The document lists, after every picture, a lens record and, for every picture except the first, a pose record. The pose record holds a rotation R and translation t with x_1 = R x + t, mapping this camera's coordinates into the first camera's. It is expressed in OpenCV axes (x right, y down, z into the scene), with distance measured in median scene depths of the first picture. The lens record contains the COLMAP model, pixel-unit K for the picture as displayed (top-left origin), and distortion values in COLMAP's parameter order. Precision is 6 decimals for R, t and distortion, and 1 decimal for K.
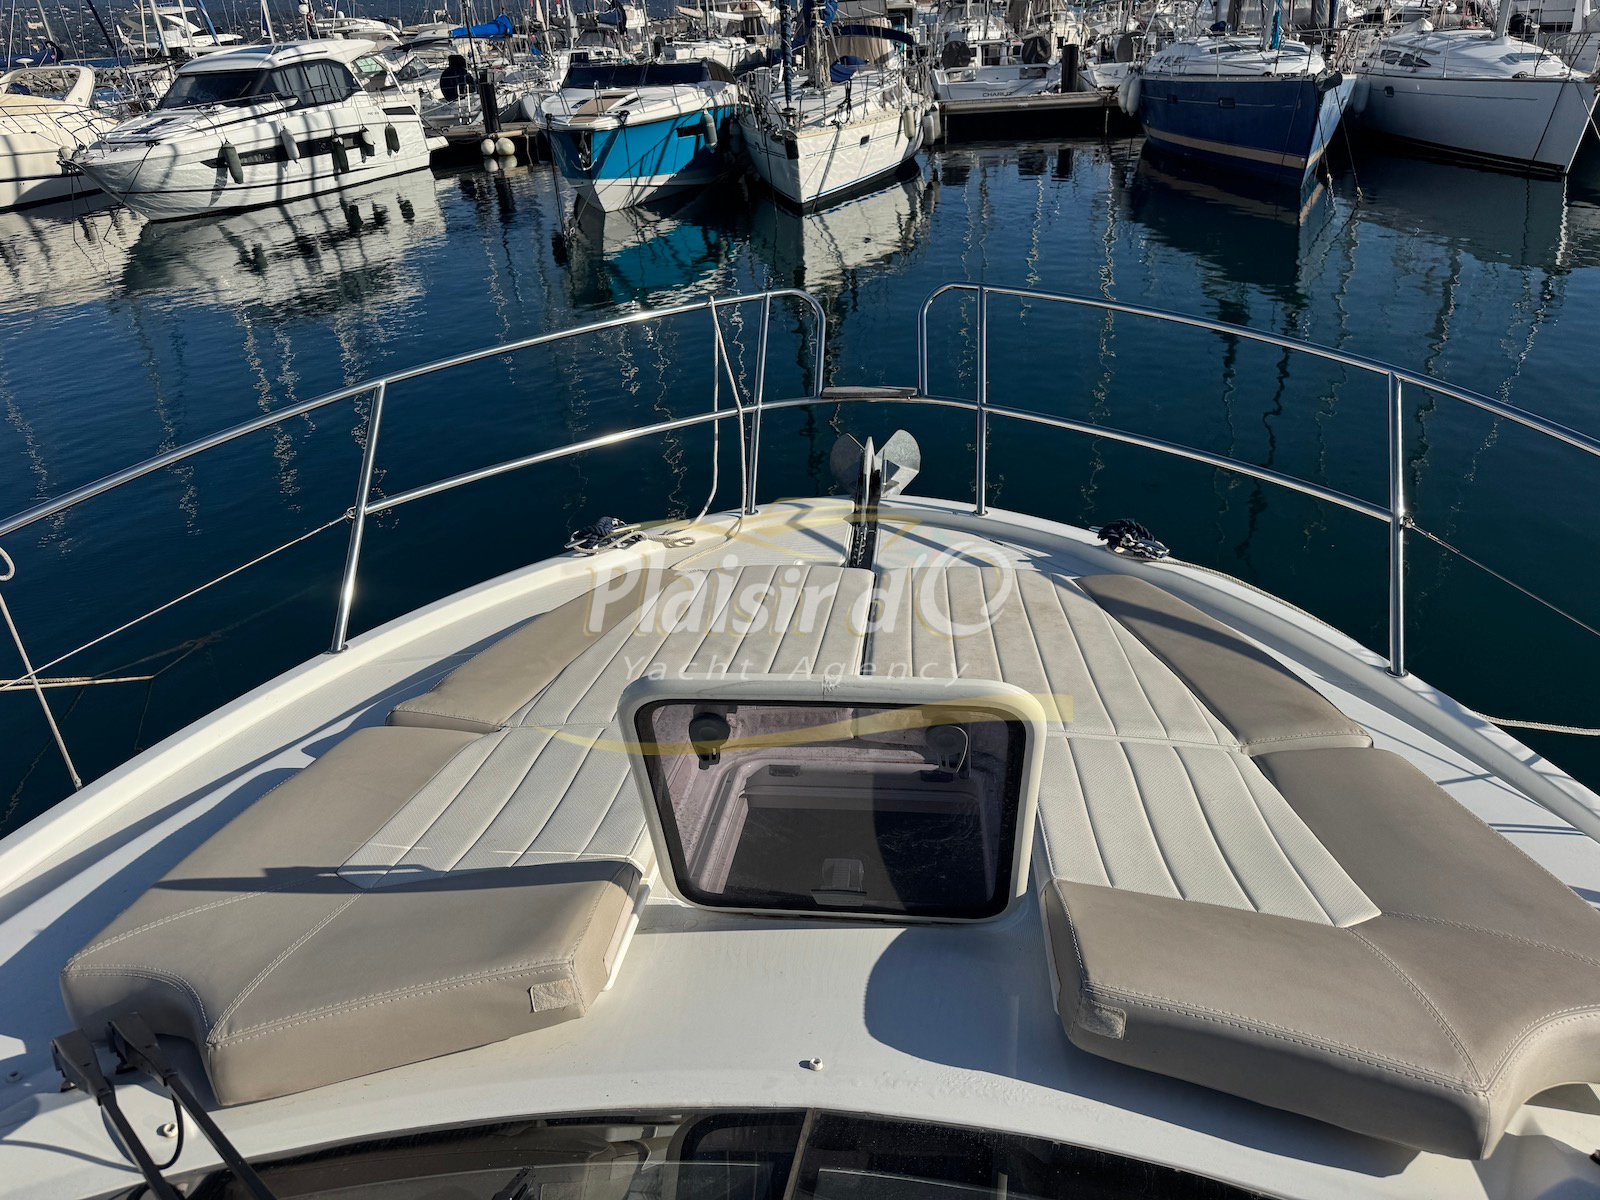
lens RADIAL K [[1134.2, 0, 795.8], [0, 1134.2, 604.2], [0, 0, 1]] dist [0.026397, -0.003707]
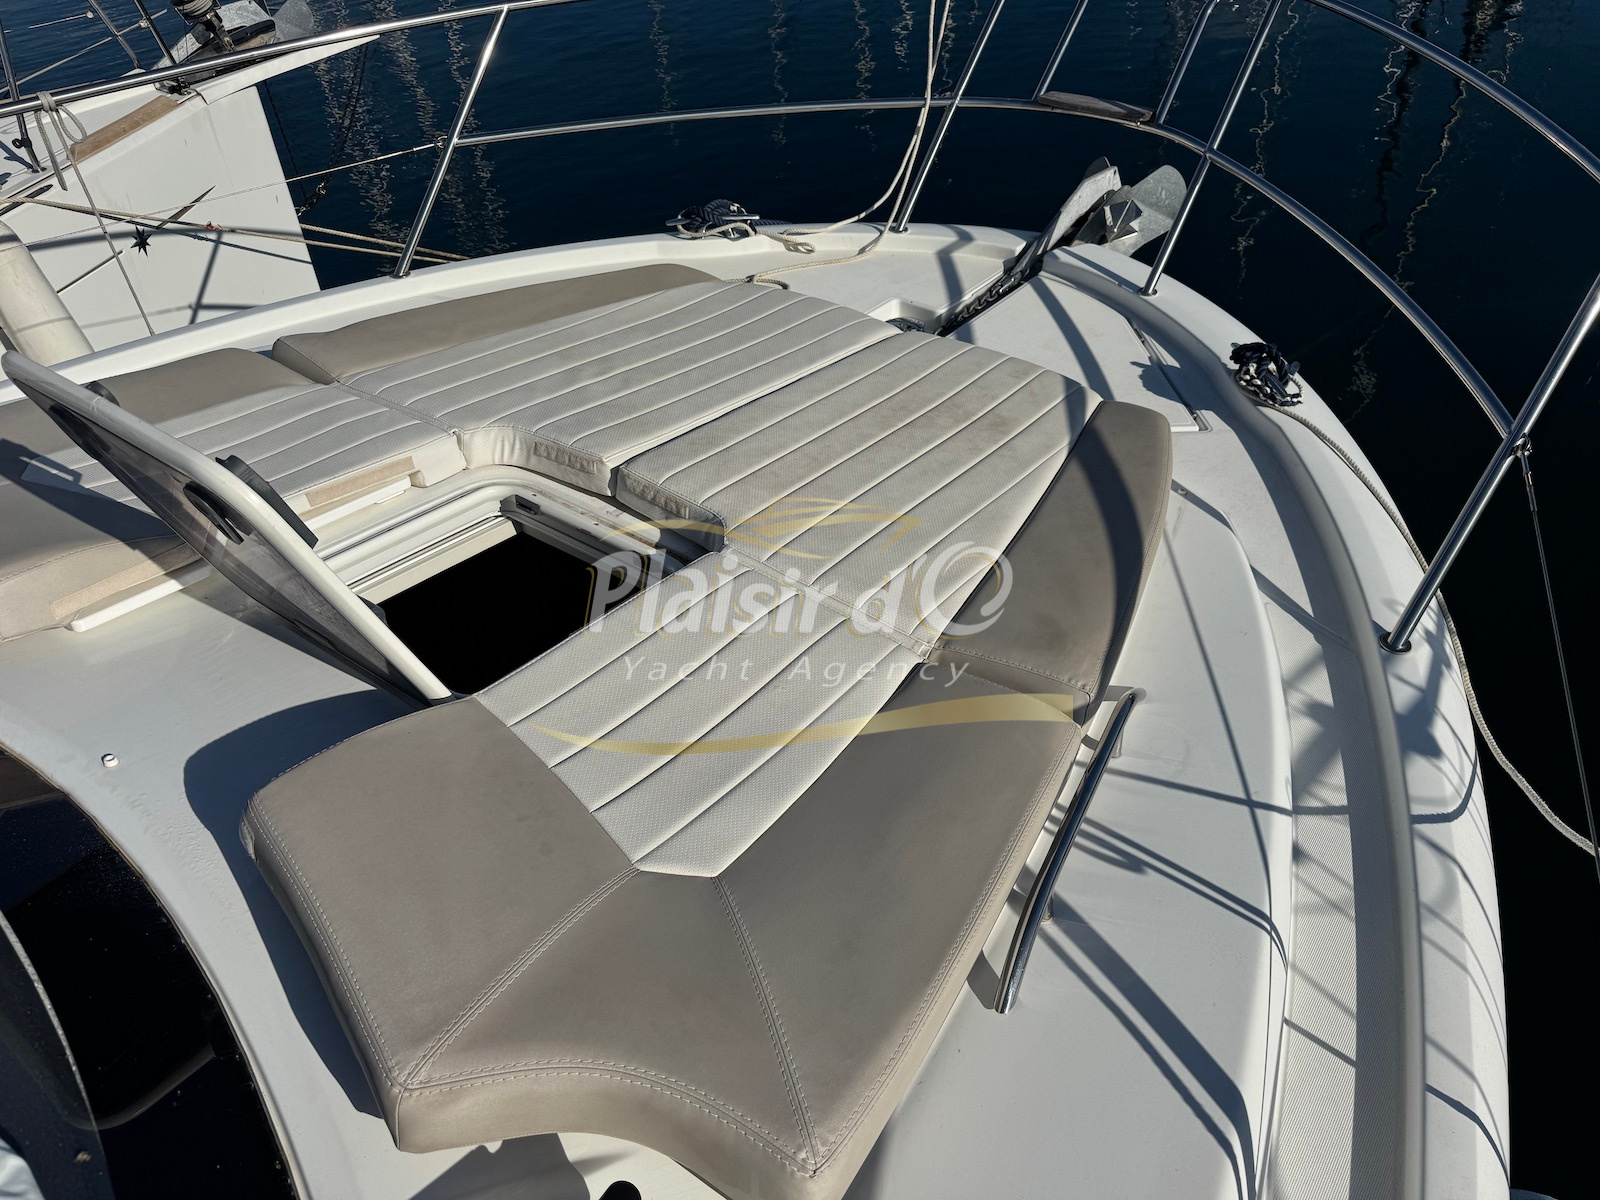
lens RADIAL K [[1134.2, 0, 794.6], [0, 1134.2, 602.6], [0, 0, 1]] dist [0.026397, -0.003707]
pose [[0.856071, 0.340015, -0.389271, 0.358317], [-0.225367, 0.923341, 0.310888, -0.076468], [0.465137, -0.178413, 0.867073, 0.166334]]
